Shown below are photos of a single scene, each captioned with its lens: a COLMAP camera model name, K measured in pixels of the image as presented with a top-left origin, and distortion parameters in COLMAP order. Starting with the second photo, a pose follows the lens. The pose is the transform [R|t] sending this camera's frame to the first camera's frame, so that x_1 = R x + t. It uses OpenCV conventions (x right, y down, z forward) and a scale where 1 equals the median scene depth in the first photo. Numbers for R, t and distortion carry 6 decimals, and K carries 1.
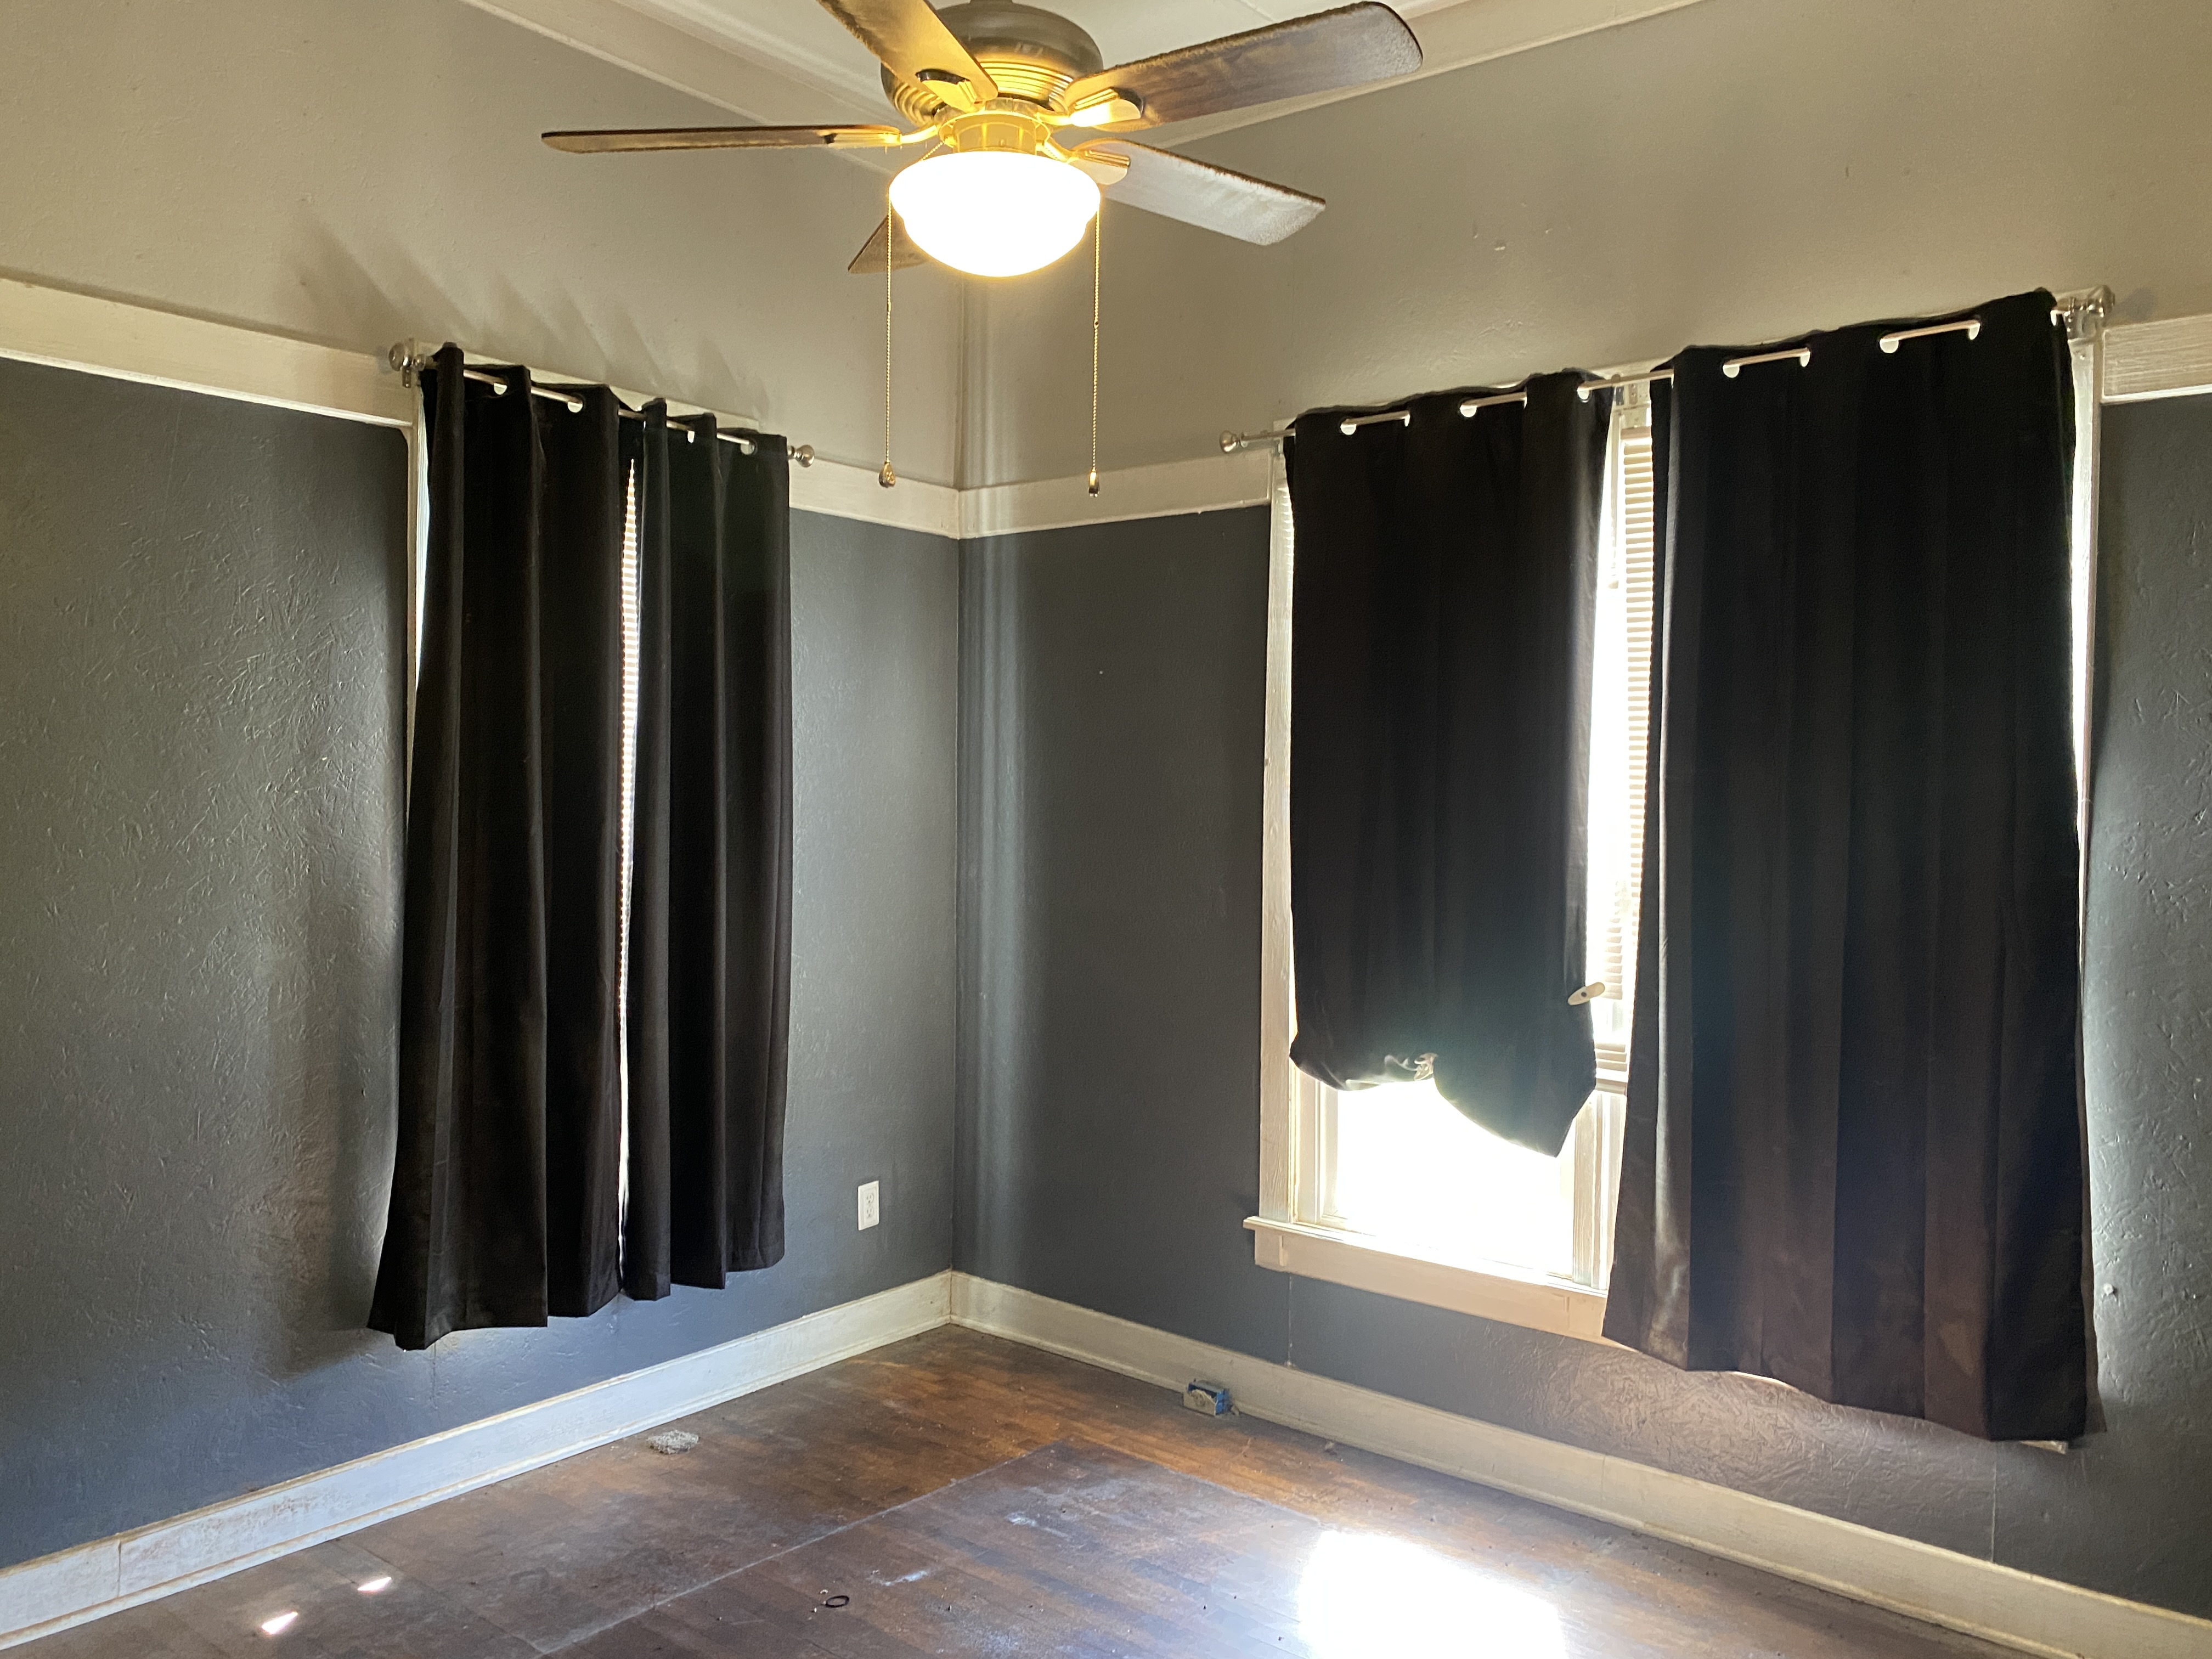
lens RADIAL K [[1698.4, 0, 1110.5], [0, 1698.4, 828.7], [0, 0, 1]] dist [0.041094, -0.042516]
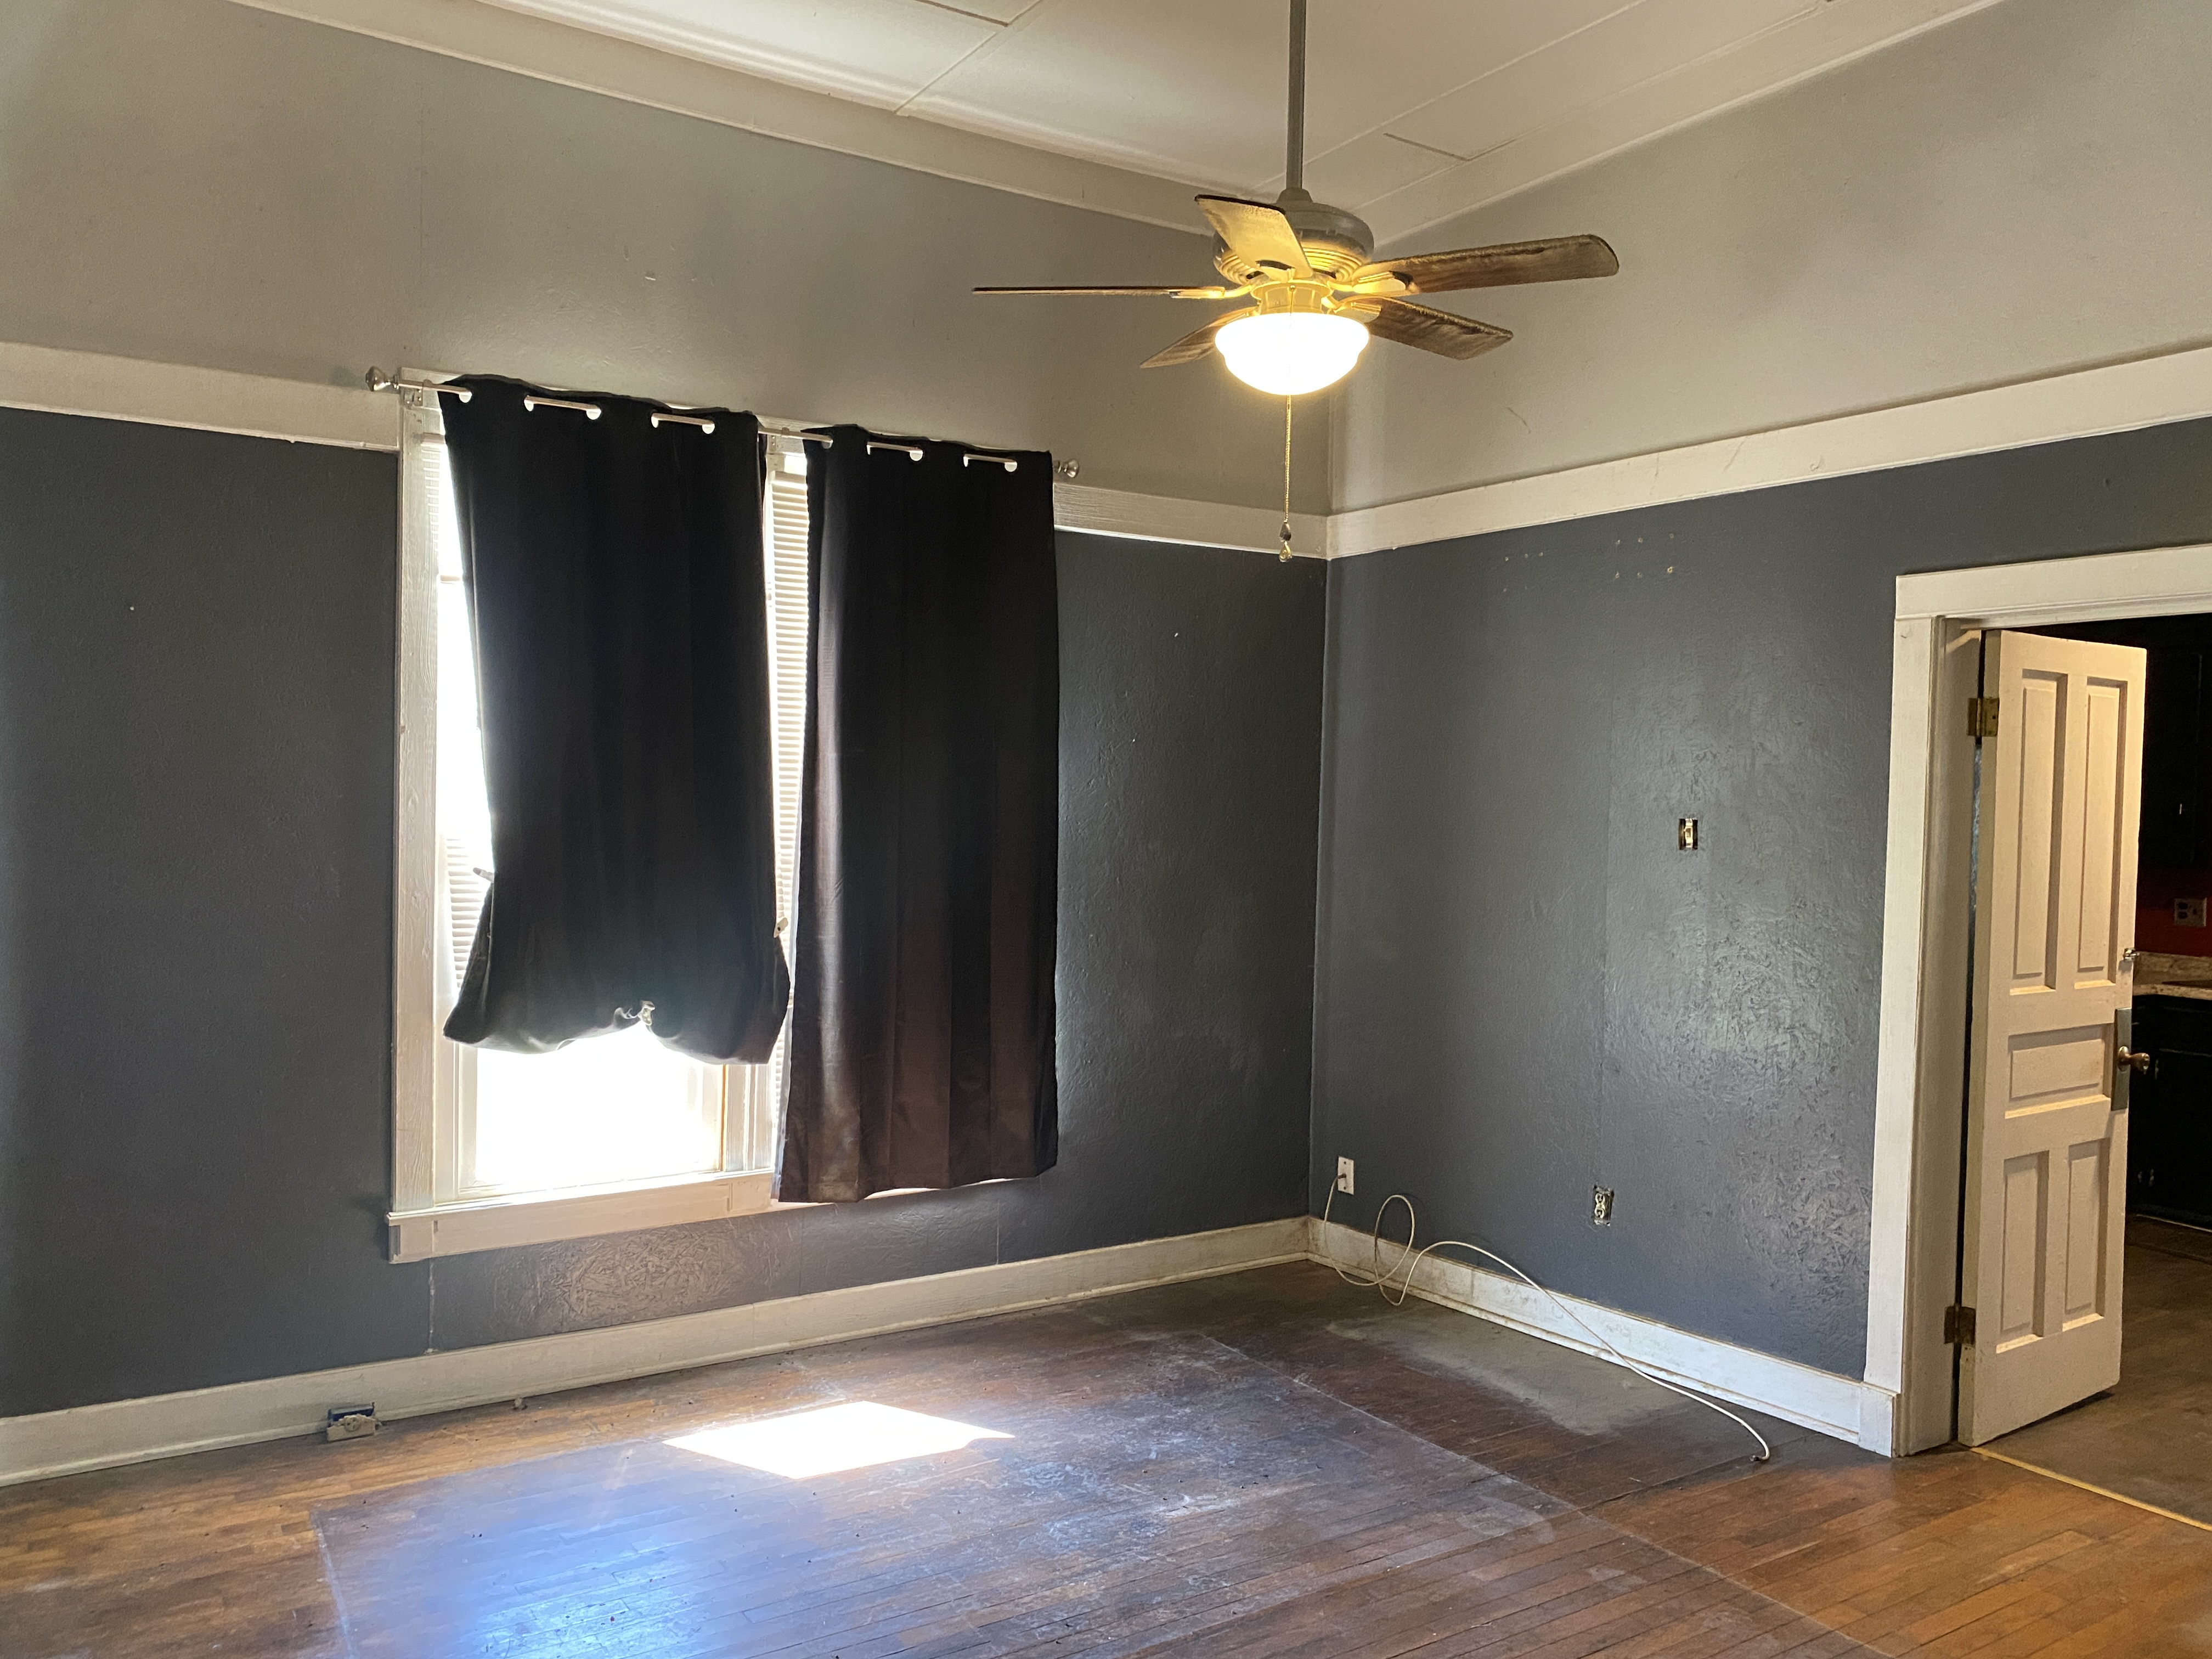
lens RADIAL K [[1698.4, 0, 1110.0], [0, 1698.4, 824.1], [0, 0, 1]] dist [0.041094, -0.042516]
pose [[0.306728, -0.036434, 0.951100, -0.773569], [0.009093, 0.999334, 0.035349, -0.018645], [-0.951754, -0.002195, 0.306854, 0.374026]]
